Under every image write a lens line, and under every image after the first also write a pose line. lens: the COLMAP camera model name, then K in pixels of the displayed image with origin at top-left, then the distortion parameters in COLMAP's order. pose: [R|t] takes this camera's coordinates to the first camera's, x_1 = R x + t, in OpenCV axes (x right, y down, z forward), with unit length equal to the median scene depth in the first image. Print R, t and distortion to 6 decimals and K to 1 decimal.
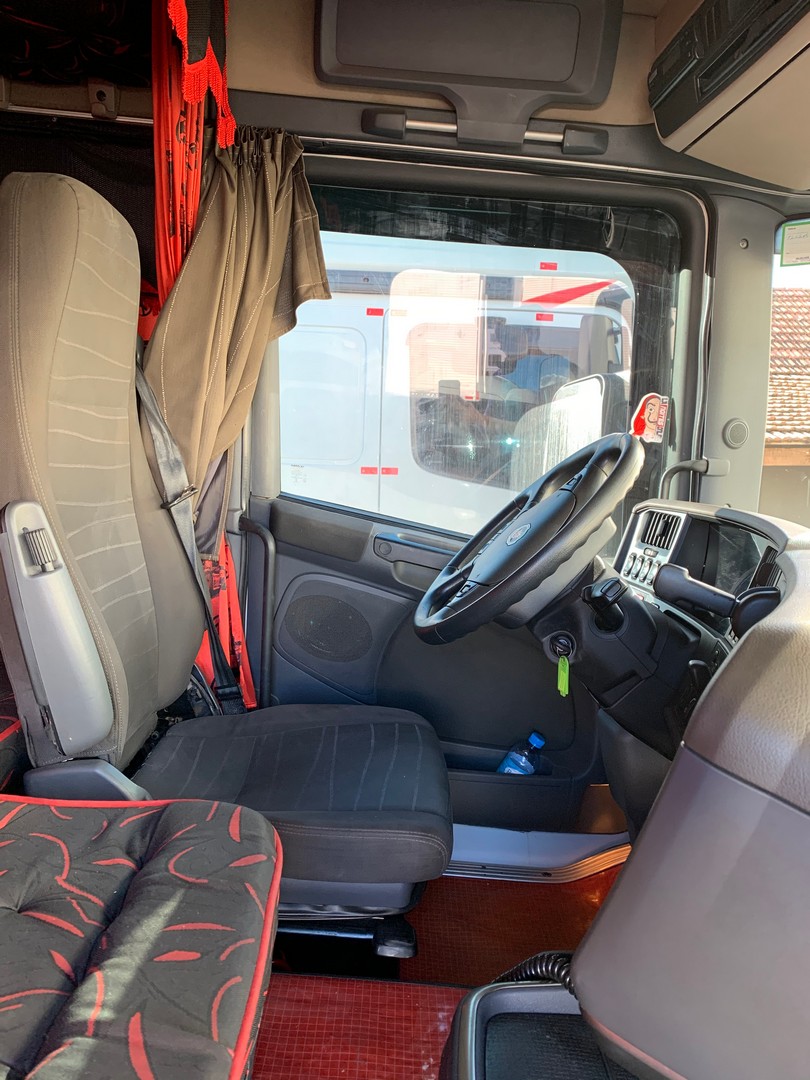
lens RADIAL K [[806.2, 0, 409.2], [0, 806.2, 517.8], [0, 0, 1]] dist [0.008806, -0.007959]
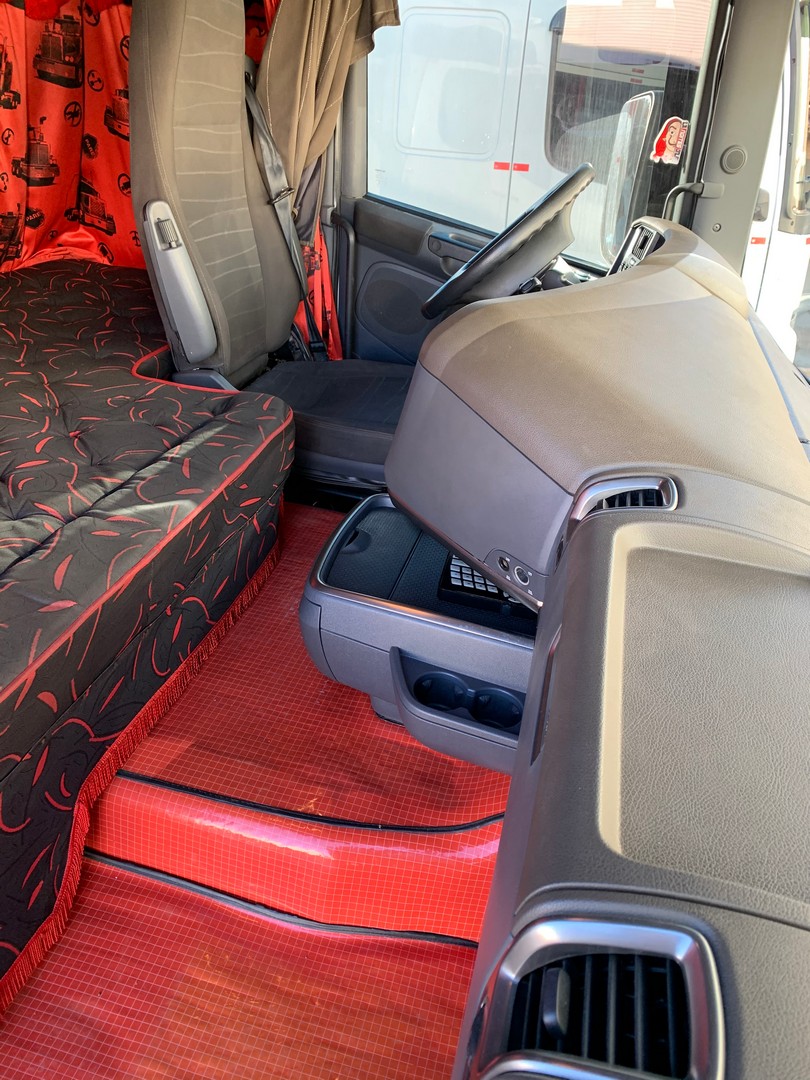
lens RADIAL K [[813.2, 0, 400.2], [0, 813.2, 505.4], [0, 0, 1]] dist [0.005020, 0.000172]
pose [[0.965507, 0.134719, -0.222816, 0.277386], [-0.048760, 0.934156, 0.353519, -0.032447], [0.255771, -0.330460, 0.908503, -0.350127]]
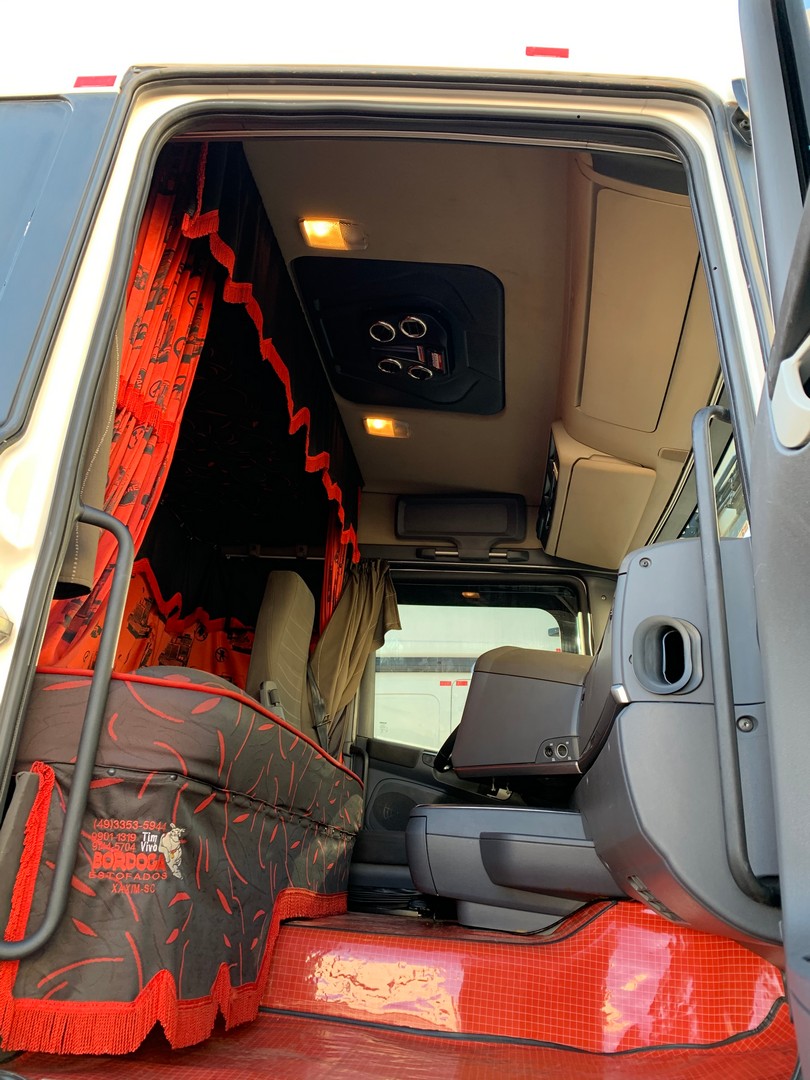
lens RADIAL K [[806.2, 0, 409.2], [0, 806.2, 517.8], [0, 0, 1]] dist [0.008806, -0.007959]
pose [[0.990946, -0.053857, -0.122989, 0.196052], [-0.018898, 0.850953, -0.524902, 0.575170], [0.132927, 0.522473, 0.842230, -0.894741]]
